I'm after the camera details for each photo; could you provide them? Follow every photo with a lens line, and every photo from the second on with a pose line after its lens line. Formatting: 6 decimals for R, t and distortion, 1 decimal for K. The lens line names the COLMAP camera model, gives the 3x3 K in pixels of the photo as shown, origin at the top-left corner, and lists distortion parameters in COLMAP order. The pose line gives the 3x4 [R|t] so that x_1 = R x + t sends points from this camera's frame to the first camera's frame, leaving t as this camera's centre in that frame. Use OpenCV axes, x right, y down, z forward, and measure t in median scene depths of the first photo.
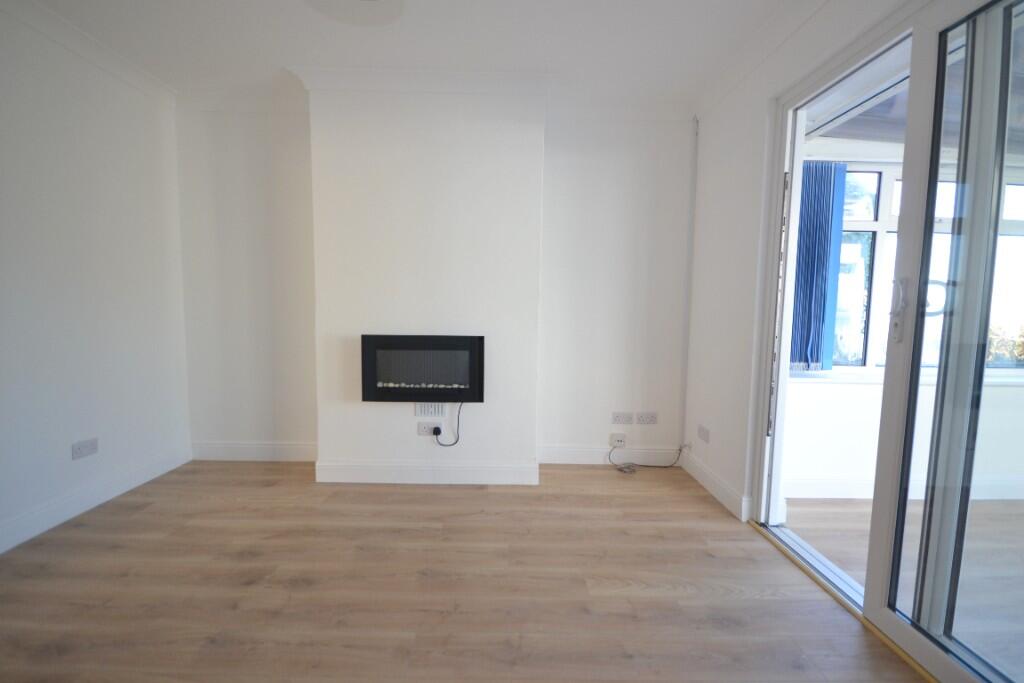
lens RADIAL K [[460.0, 0, 514.2], [0, 460.0, 340.9], [0, 0, 1]] dist [-0.003292, 0.000423]
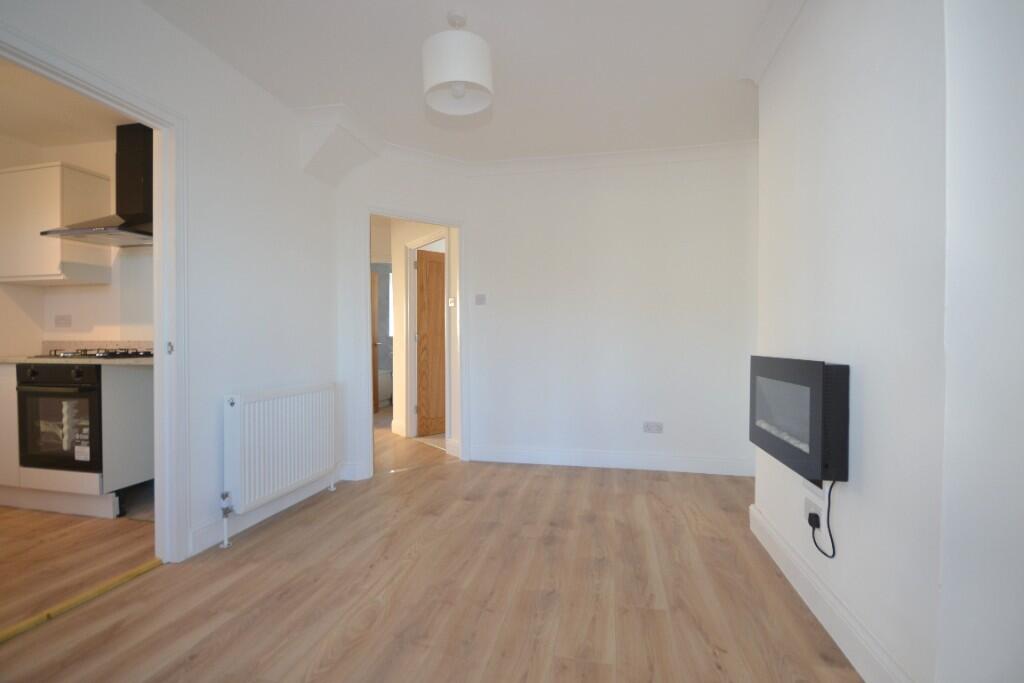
lens RADIAL K [[460.0, 0, 513.3], [0, 460.0, 343.7], [0, 0, 1]] dist [-0.003292, 0.000423]
pose [[-0.227728, -0.009284, -0.973680, 0.653349], [-0.081596, 0.996619, 0.009581, -0.011560], [0.970300, 0.081630, -0.227716, 0.950919]]
